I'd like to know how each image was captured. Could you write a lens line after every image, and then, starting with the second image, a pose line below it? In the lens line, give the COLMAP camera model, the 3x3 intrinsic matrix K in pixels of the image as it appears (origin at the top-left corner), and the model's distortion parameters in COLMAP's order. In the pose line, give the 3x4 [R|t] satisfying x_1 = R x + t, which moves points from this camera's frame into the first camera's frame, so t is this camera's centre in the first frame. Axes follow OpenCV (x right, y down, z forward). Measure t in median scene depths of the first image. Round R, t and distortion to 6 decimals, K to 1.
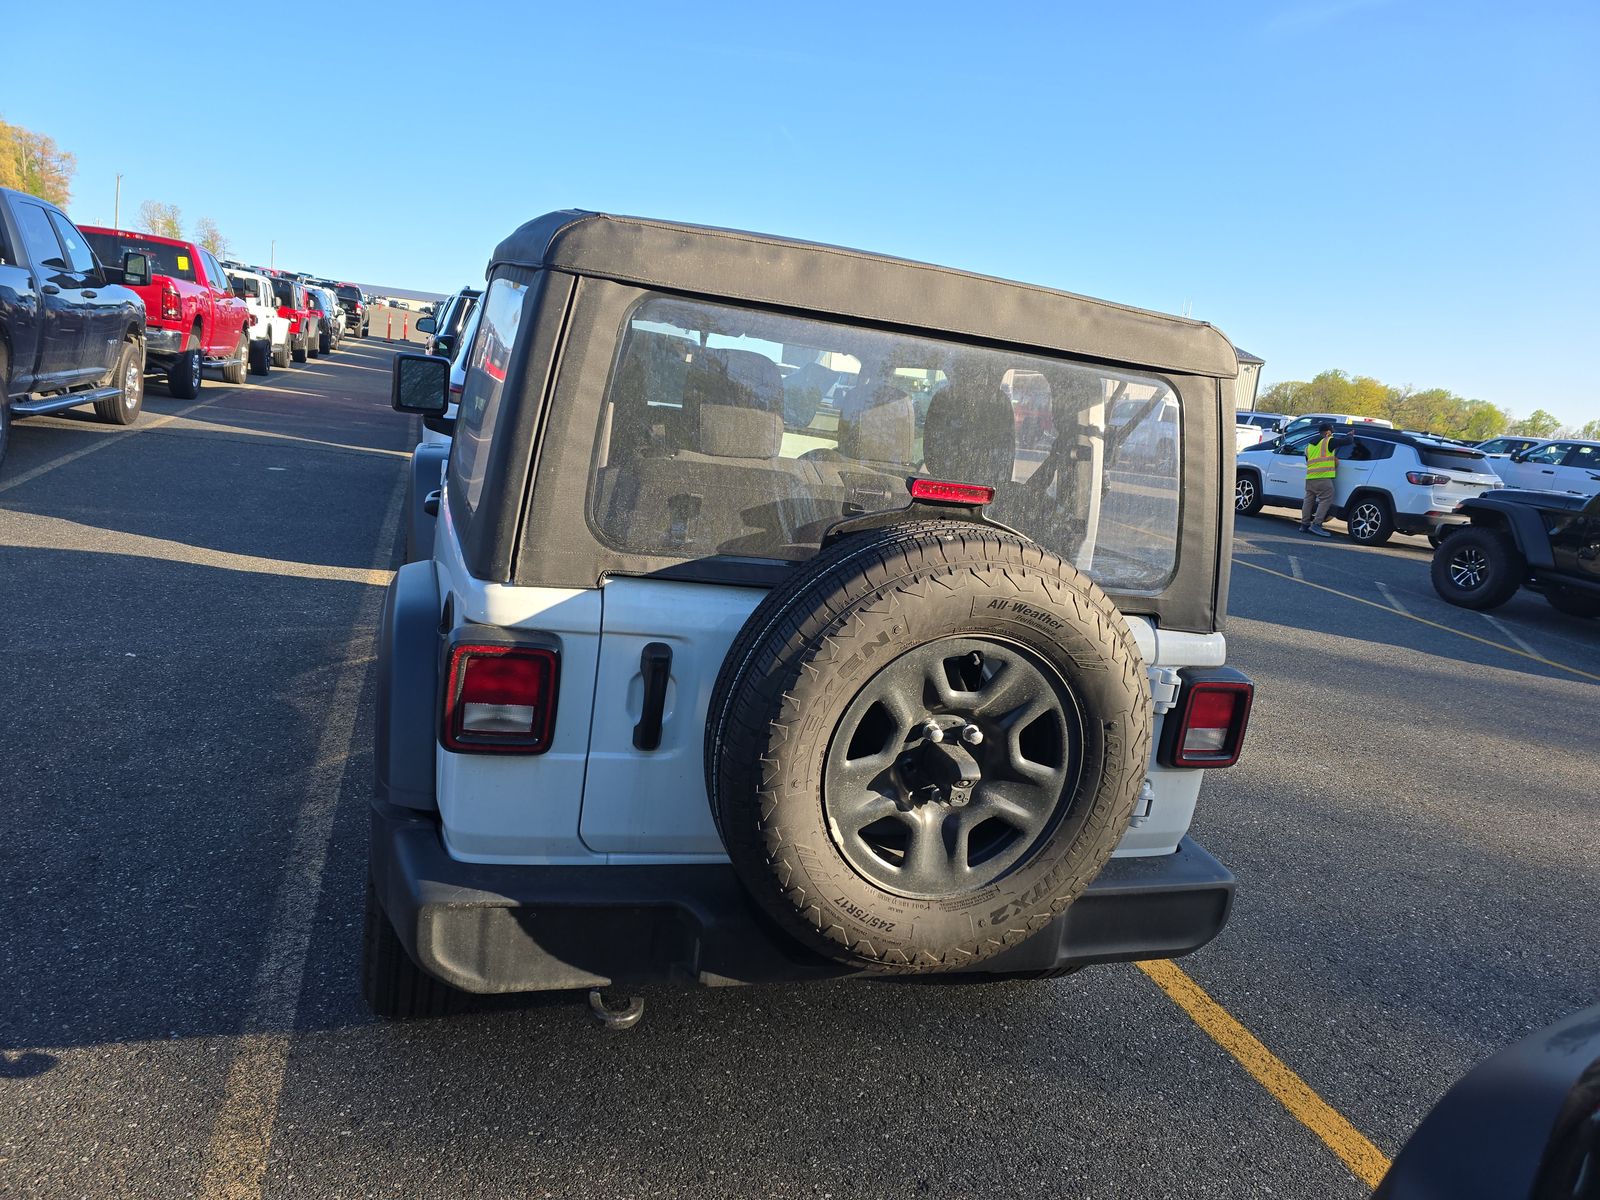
lens RADIAL K [[1091.0, 0, 791.0], [0, 1091.0, 594.0], [0, 0, 1]] dist [0.073503, -0.065797]
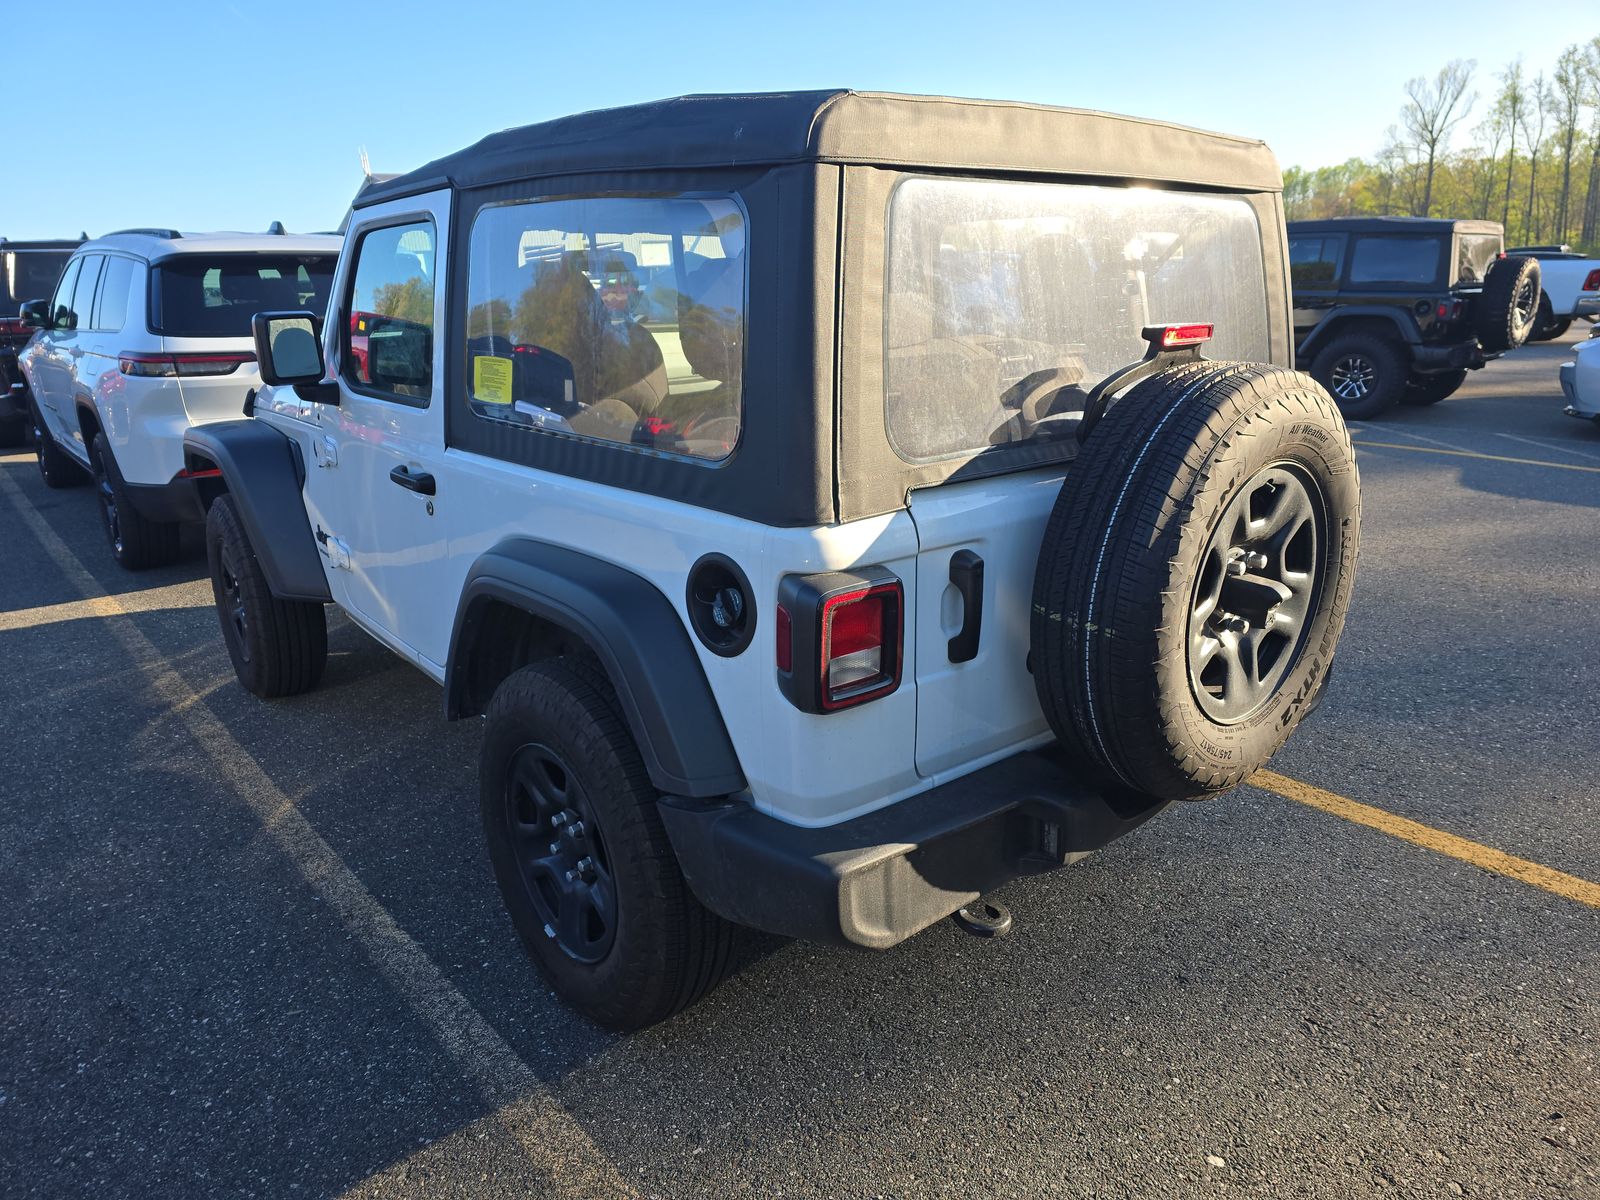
lens RADIAL K [[1090.2, 0, 800.0], [0, 1090.2, 600.0], [0, 0, 1]] dist [0.106424, -0.122628]
pose [[0.911387, -0.256055, 0.322196, -0.572880], [0.220675, 0.964870, 0.142581, -0.081585], [-0.347385, -0.058845, 0.935874, 0.148244]]
